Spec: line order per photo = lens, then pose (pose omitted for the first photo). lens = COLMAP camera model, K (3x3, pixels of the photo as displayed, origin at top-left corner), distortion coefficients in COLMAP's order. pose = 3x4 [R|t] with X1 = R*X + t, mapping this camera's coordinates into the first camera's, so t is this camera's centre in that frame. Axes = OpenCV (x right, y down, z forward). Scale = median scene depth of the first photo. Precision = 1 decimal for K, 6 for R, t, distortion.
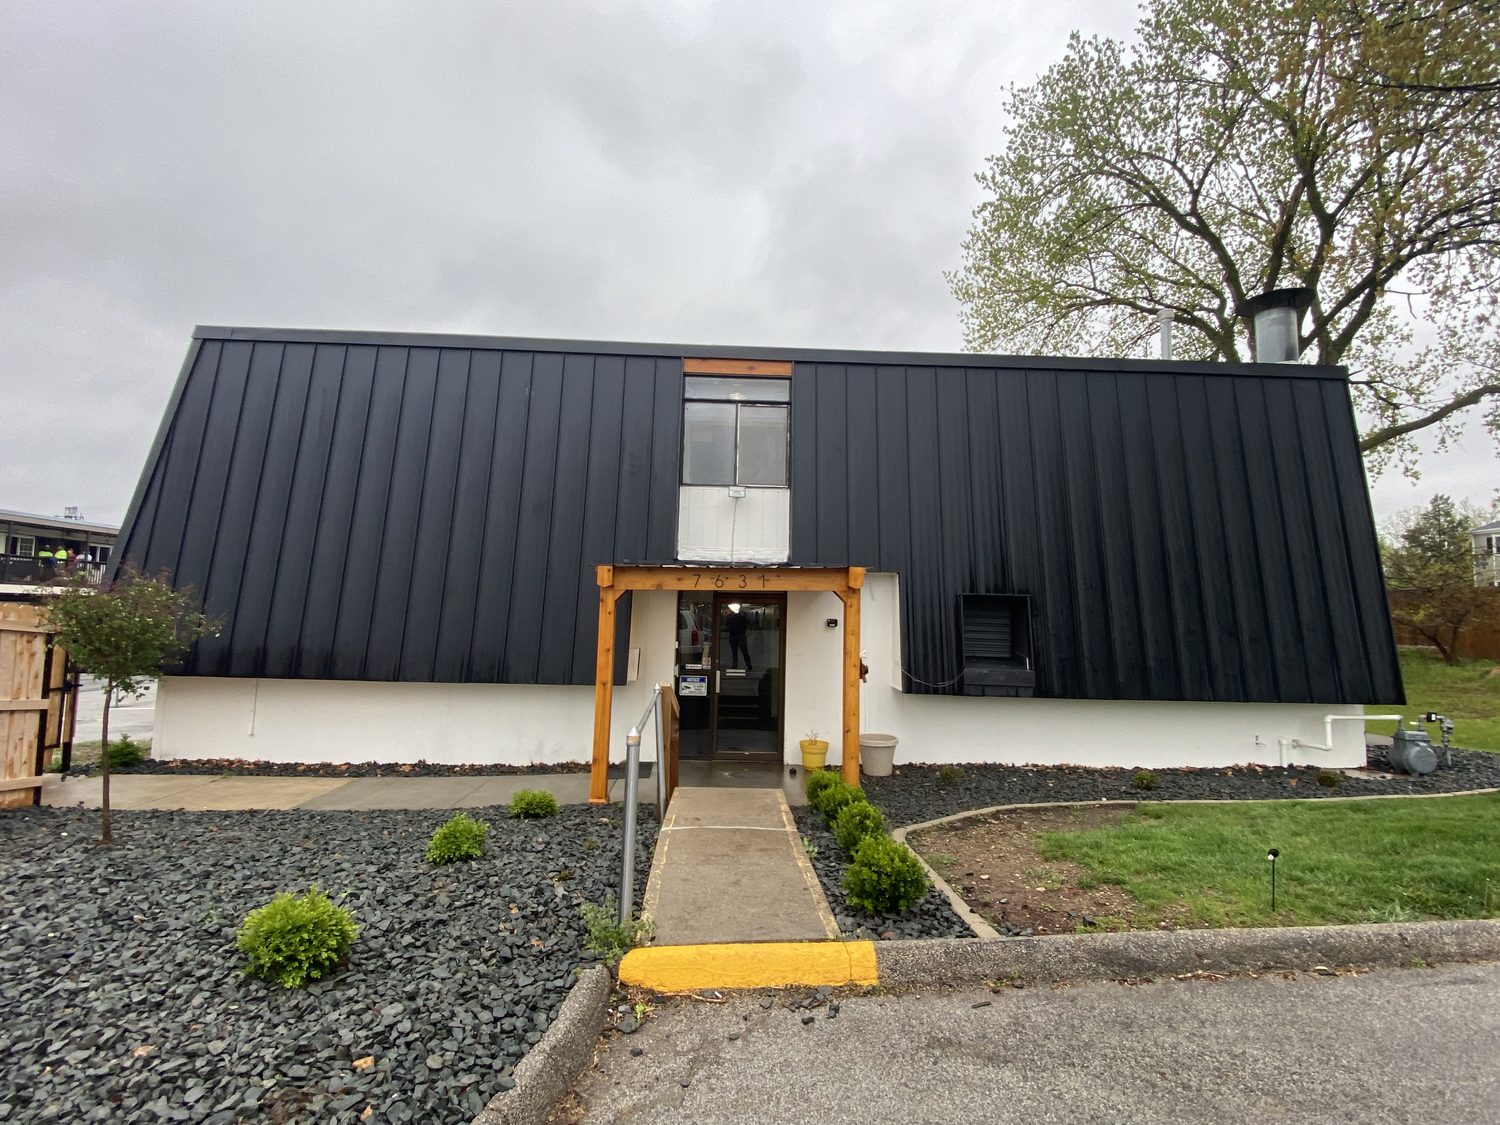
lens RADIAL K [[691.4, 0, 750.0], [0, 691.4, 562.5], [0, 0, 1]] dist [0.023776, -0.021555]
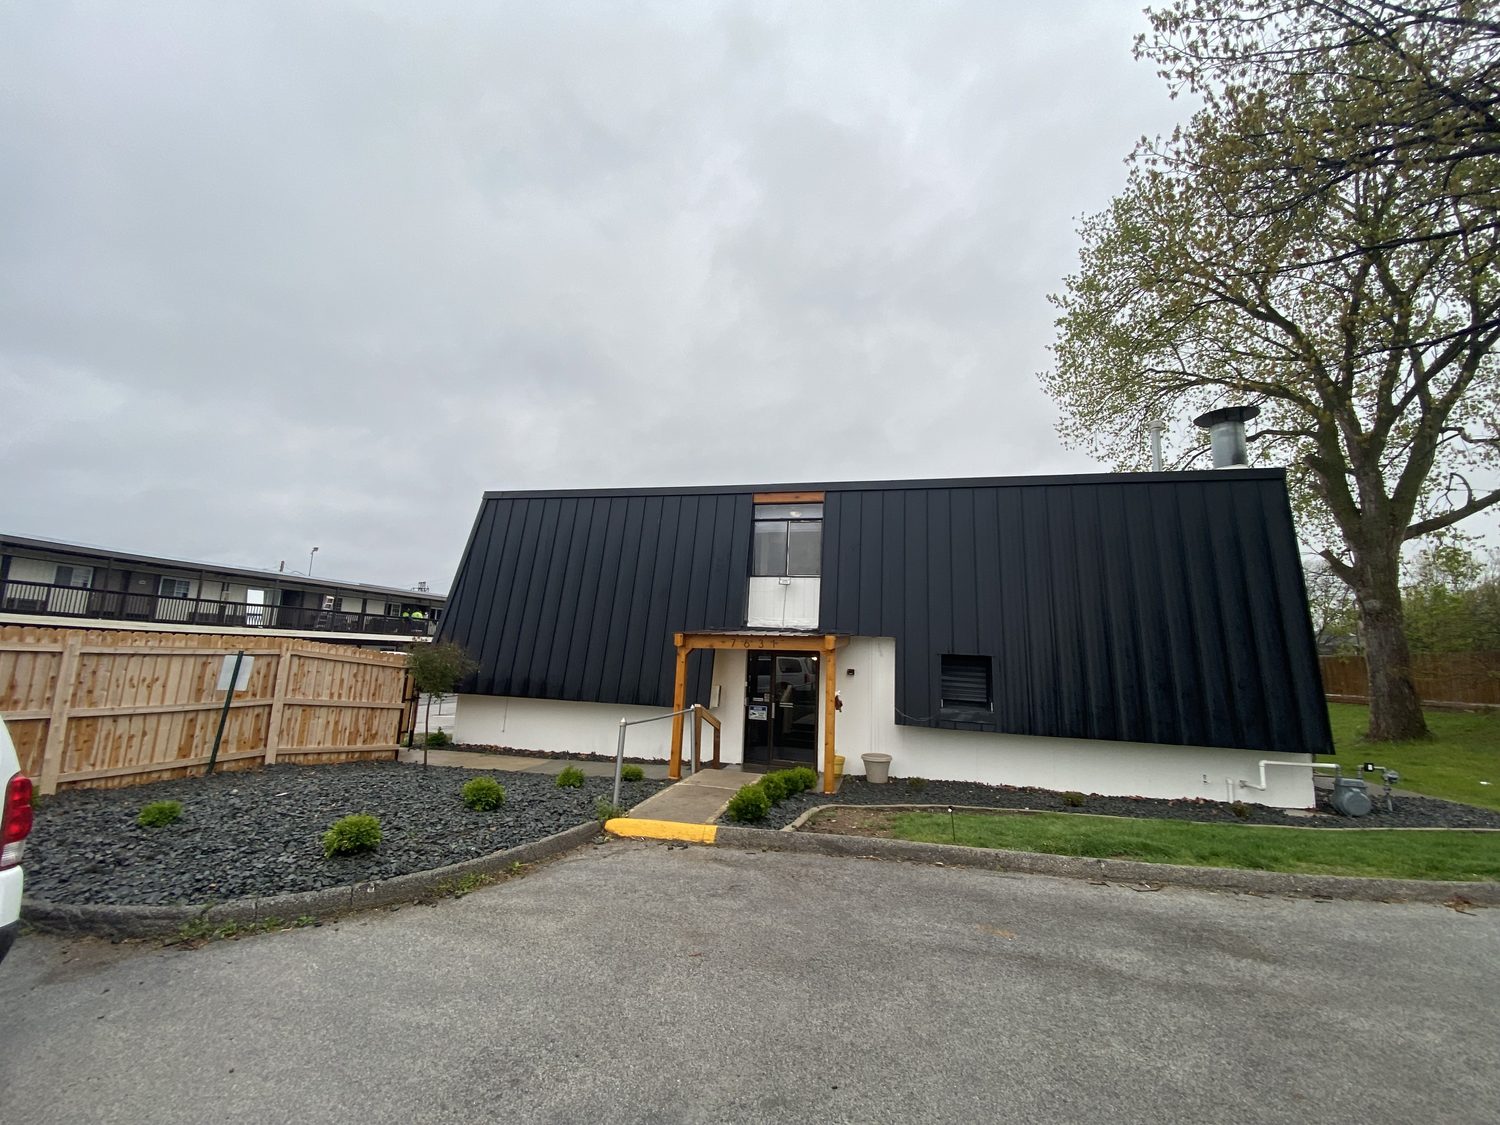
lens RADIAL K [[602.8, 0, 750.0], [0, 602.8, 562.5], [0, 0, 1]] dist [0.032300, -0.025408]
pose [[0.961013, -0.025430, -0.275333, 0.269655], [0.001724, 0.996294, -0.086000, -0.031149], [0.276499, 0.082173, 0.957495, -0.270460]]
